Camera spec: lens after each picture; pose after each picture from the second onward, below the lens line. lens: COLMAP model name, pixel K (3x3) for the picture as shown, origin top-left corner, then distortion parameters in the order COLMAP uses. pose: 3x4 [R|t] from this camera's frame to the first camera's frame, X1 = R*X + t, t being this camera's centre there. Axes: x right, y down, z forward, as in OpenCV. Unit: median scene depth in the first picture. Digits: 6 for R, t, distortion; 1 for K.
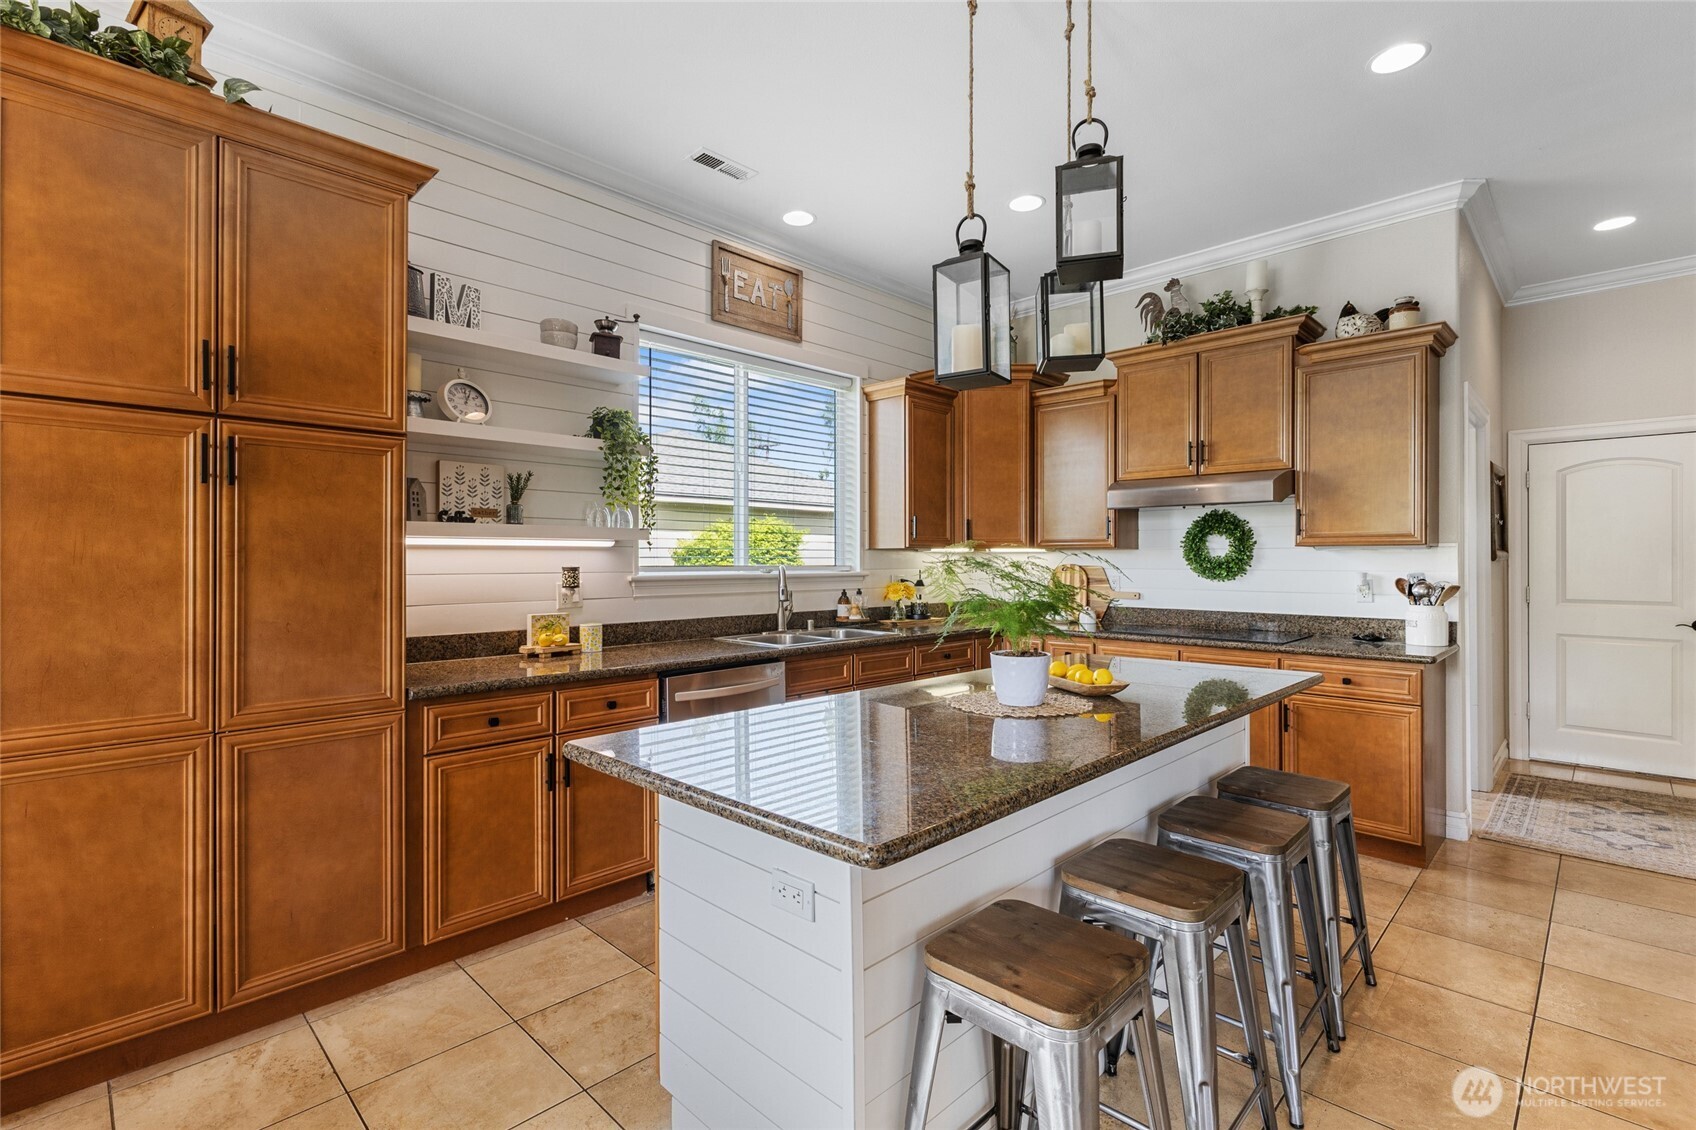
lens RADIAL K [[775.0, 0, 848.0], [0, 775.0, 565.0], [0, 0, 1]] dist [-0.003552, -0.000393]
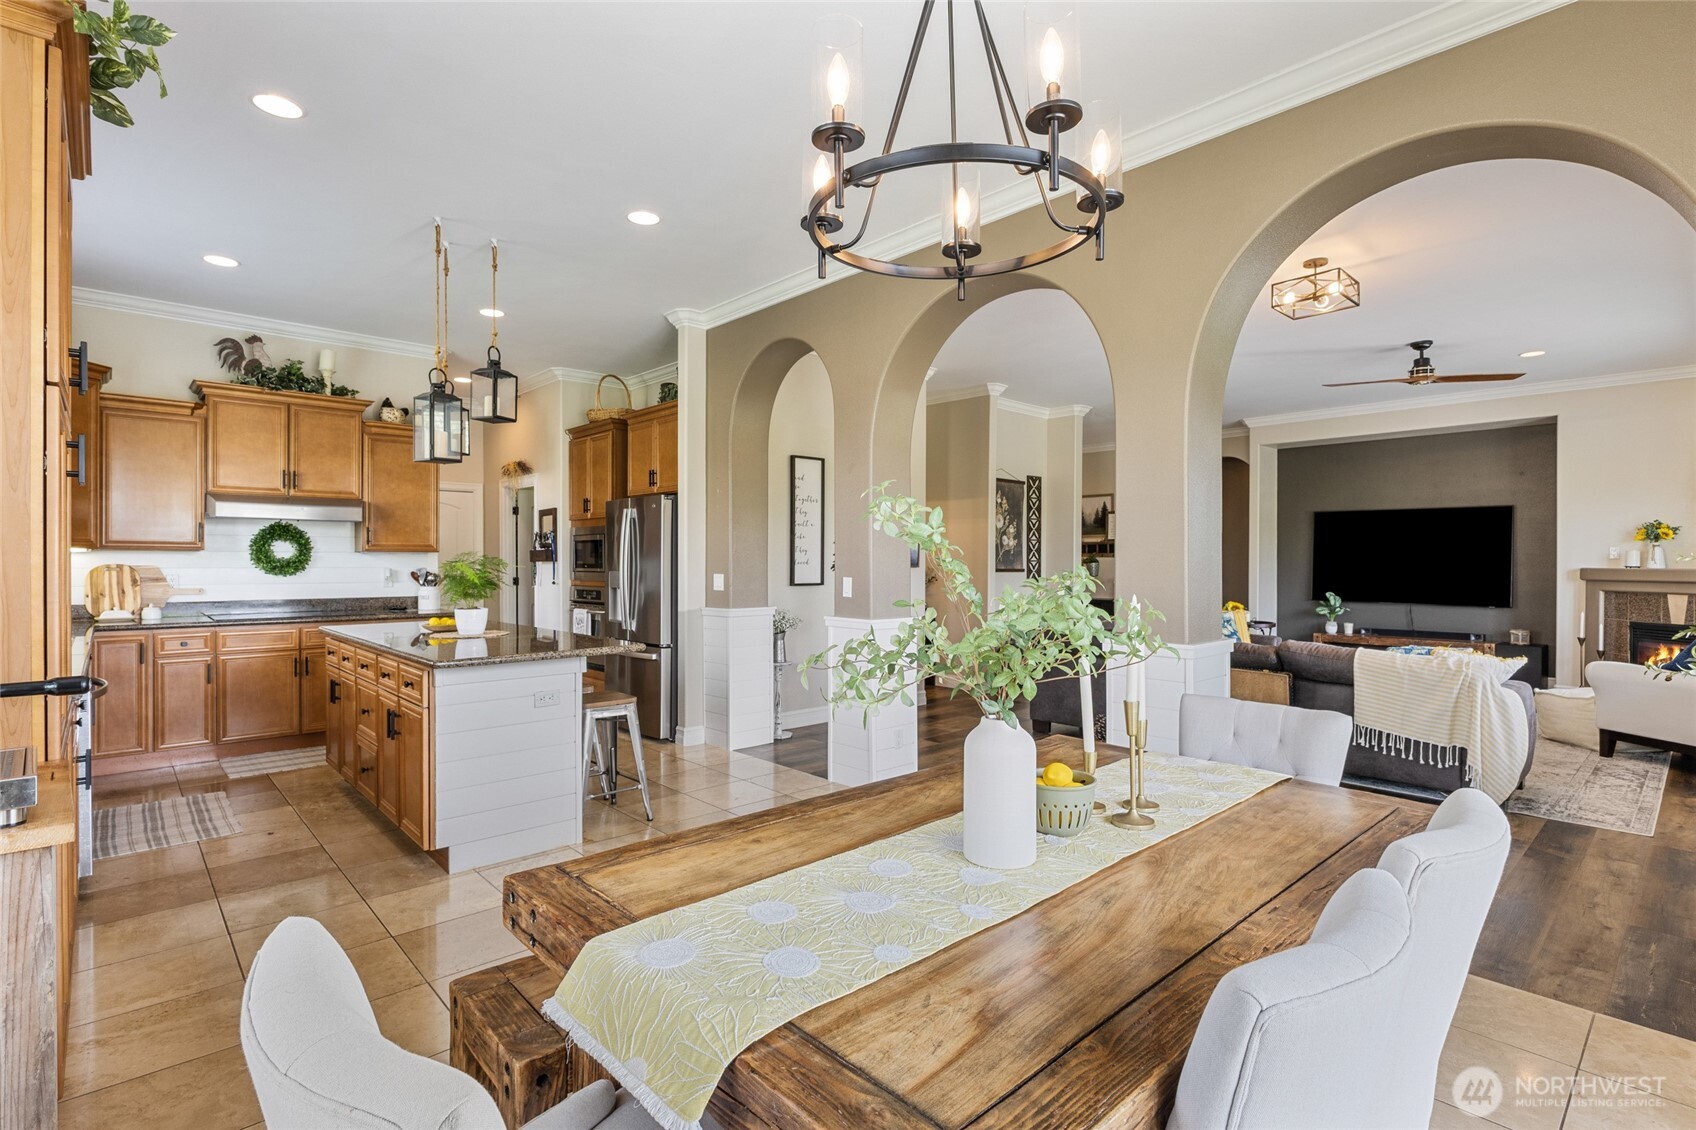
lens RADIAL K [[808.0, 0, 848.0], [0, 808.0, 565.0], [0, 0, 1]] dist [0.002409, 0.000302]
pose [[0.051932, -0.004614, 0.998640, -0.886359], [0.004064, 0.999982, 0.004409, -0.000720], [-0.998642, 0.003829, 0.051950, -0.025150]]
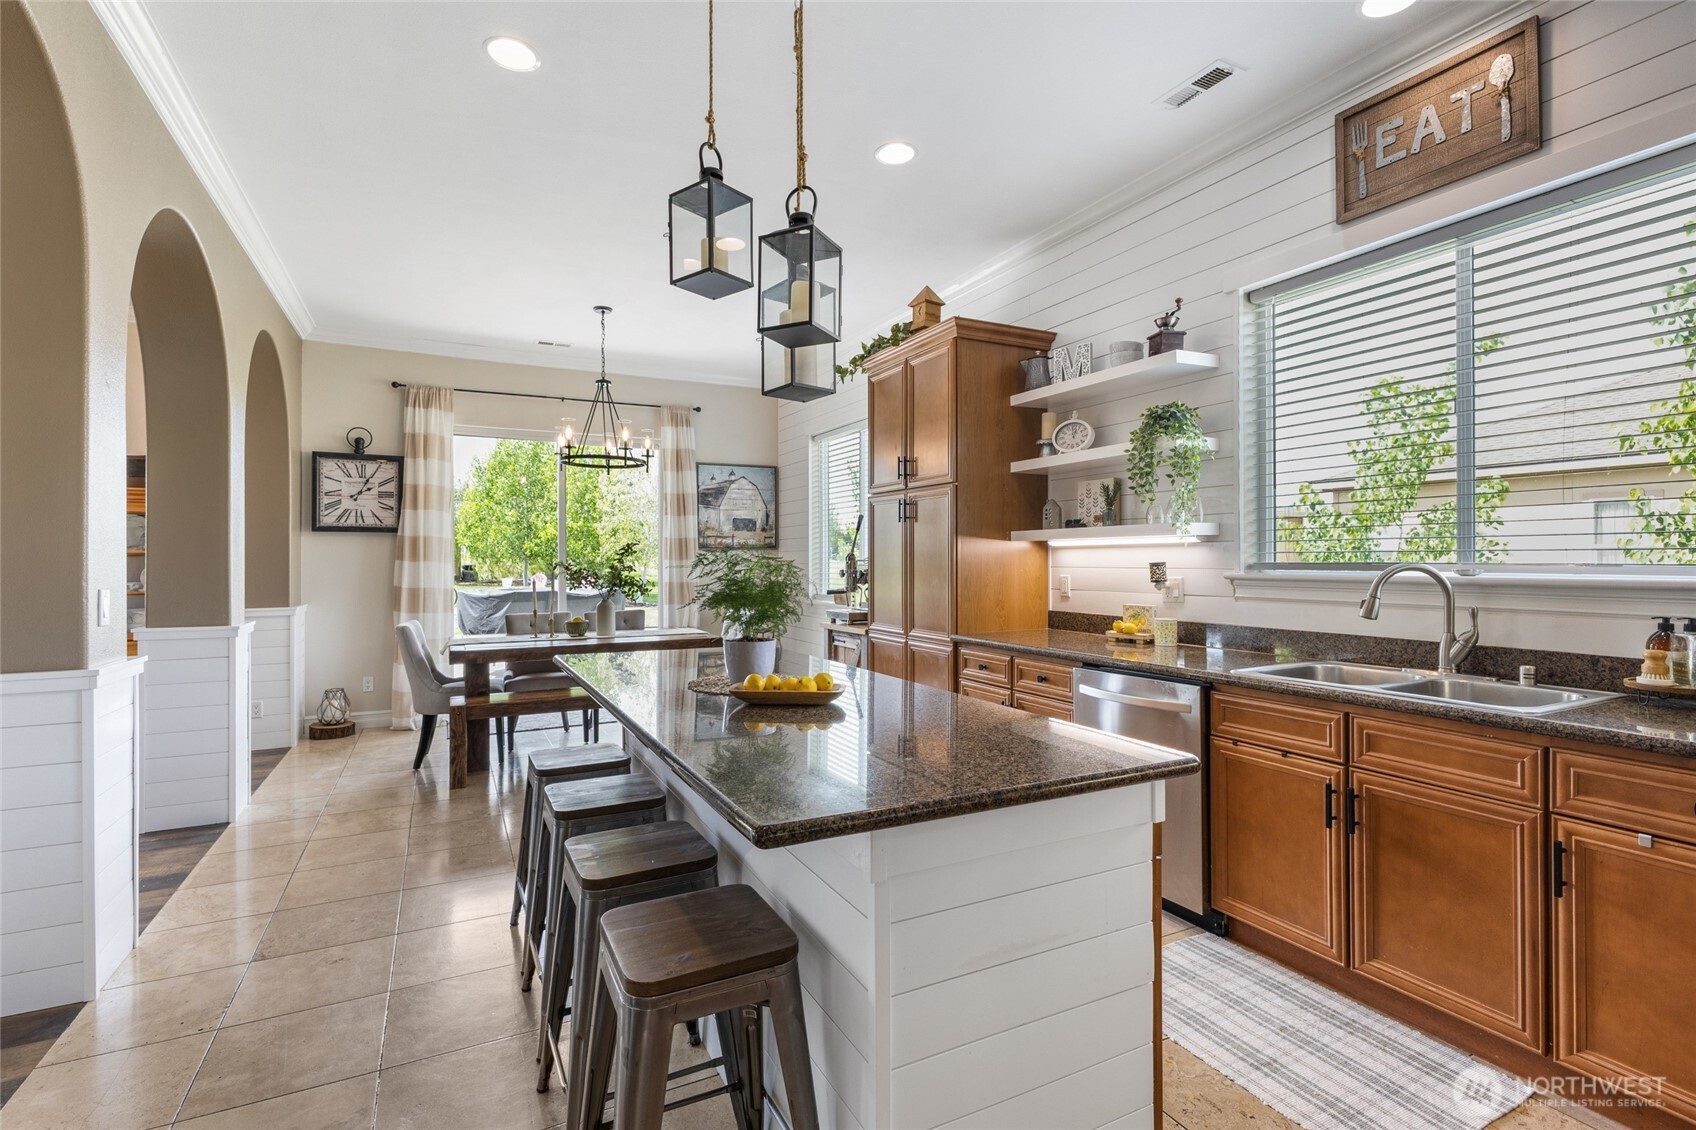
lens RADIAL K [[775.0, 0, 848.0], [0, 775.0, 565.0], [0, 0, 1]] dist [-0.003552, -0.000393]
pose [[-0.311709, 0.008568, -0.950139, 0.615316], [-0.002134, 0.999951, 0.009717, -0.002734], [0.950175, 0.005057, -0.311675, 0.733442]]
